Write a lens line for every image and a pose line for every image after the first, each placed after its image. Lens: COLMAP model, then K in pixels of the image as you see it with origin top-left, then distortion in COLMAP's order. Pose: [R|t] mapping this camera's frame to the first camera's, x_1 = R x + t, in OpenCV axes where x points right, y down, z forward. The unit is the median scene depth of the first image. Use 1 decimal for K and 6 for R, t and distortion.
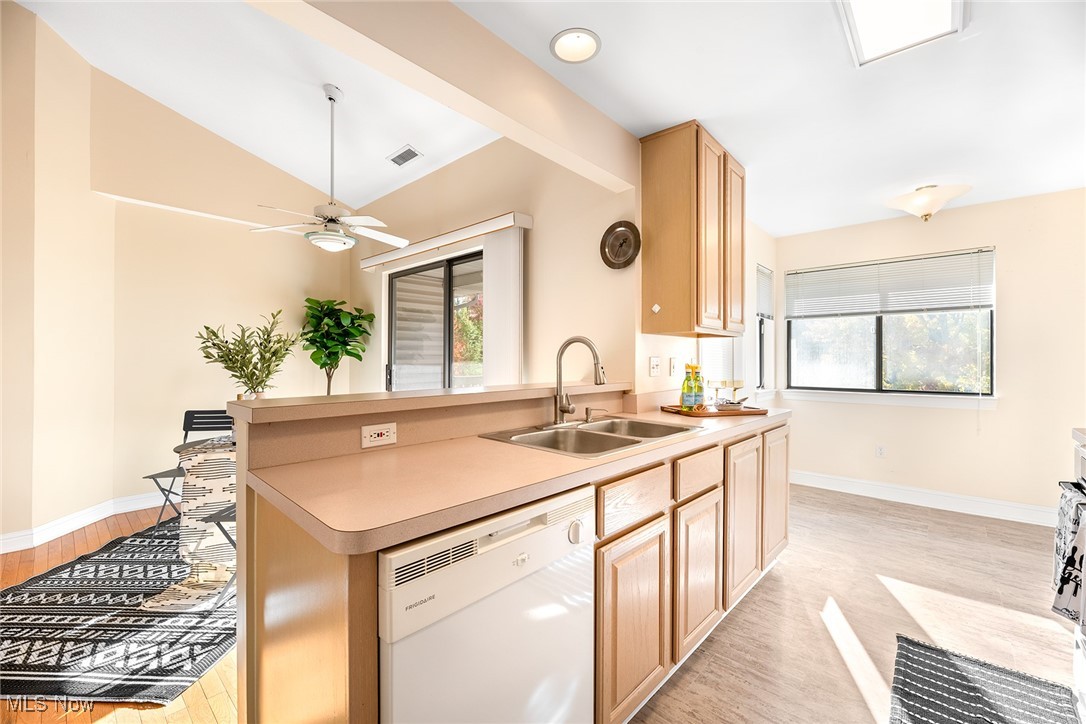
lens RADIAL K [[439.6, 0, 547.3], [0, 439.6, 356.9], [0, 0, 1]] dist [-0.004251, -0.001772]
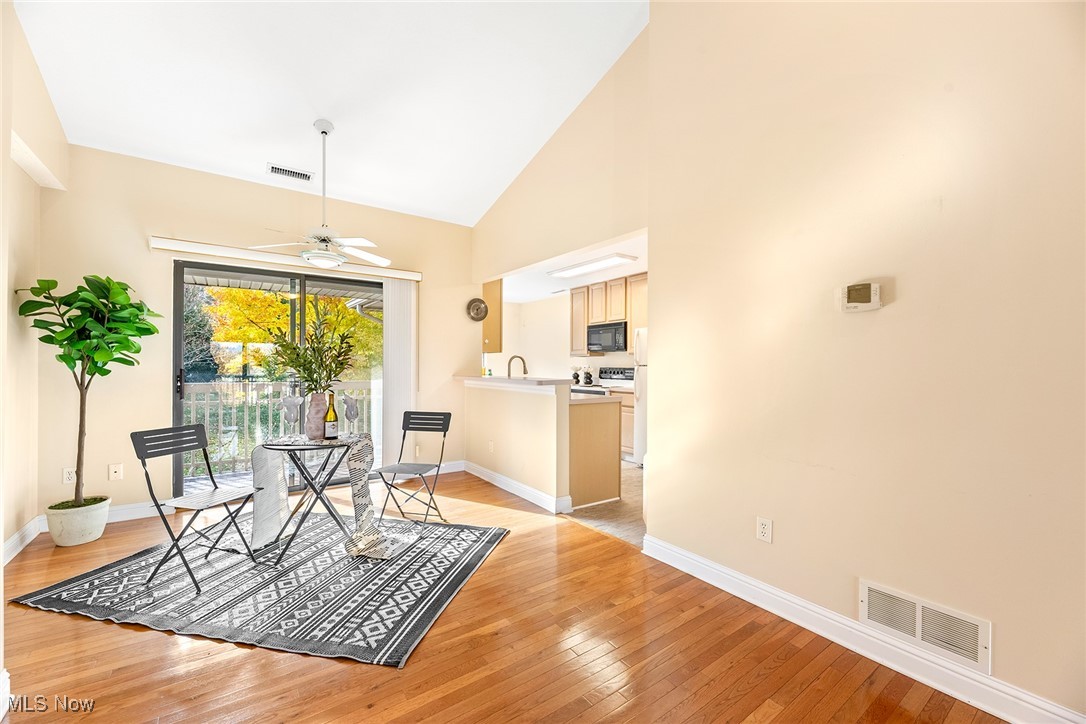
lens RADIAL K [[439.6, 0, 547.5], [0, 439.6, 368.6], [0, 0, 1]] dist [-0.004251, -0.001772]
pose [[0.193184, -0.004763, 0.981151, -2.195435], [-0.005217, 0.999969, 0.005882, 0.015262], [-0.981149, -0.006255, 0.193153, 0.322916]]
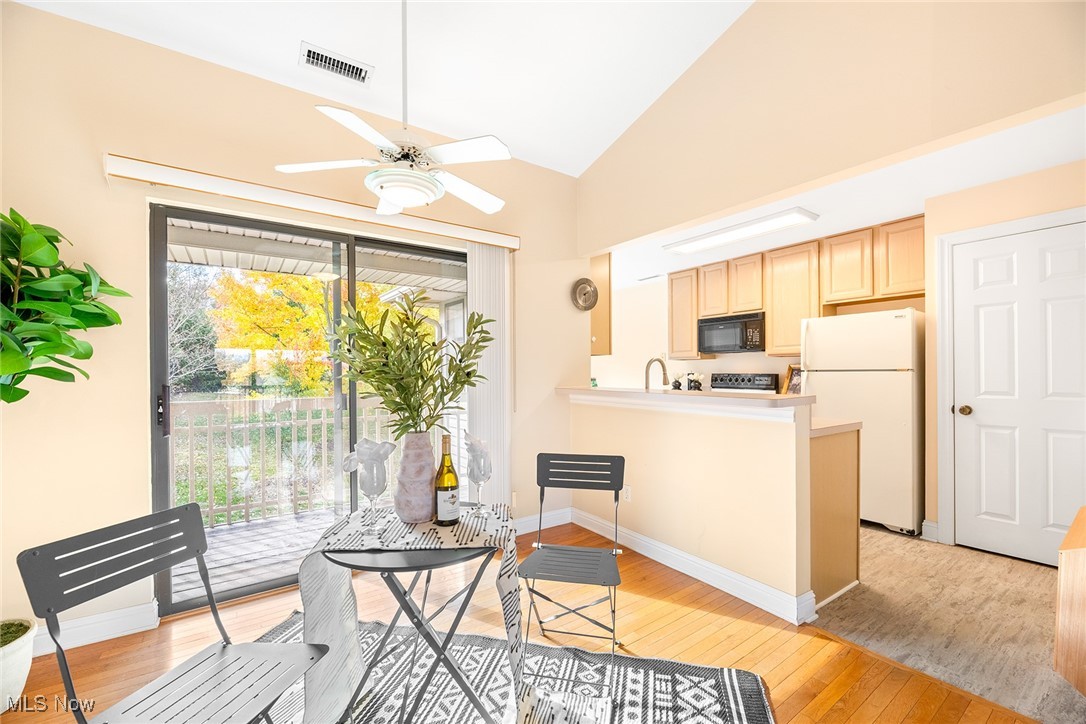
lens RADIAL K [[439.6, 0, 540.3], [0, 439.6, 376.5], [0, 0, 1]] dist [-0.004251, -0.001772]
pose [[0.210883, -0.012707, 0.977429, -1.595701], [0.004781, 0.999917, 0.011967, 0.006154], [-0.977500, 0.002150, 0.210926, 0.996090]]
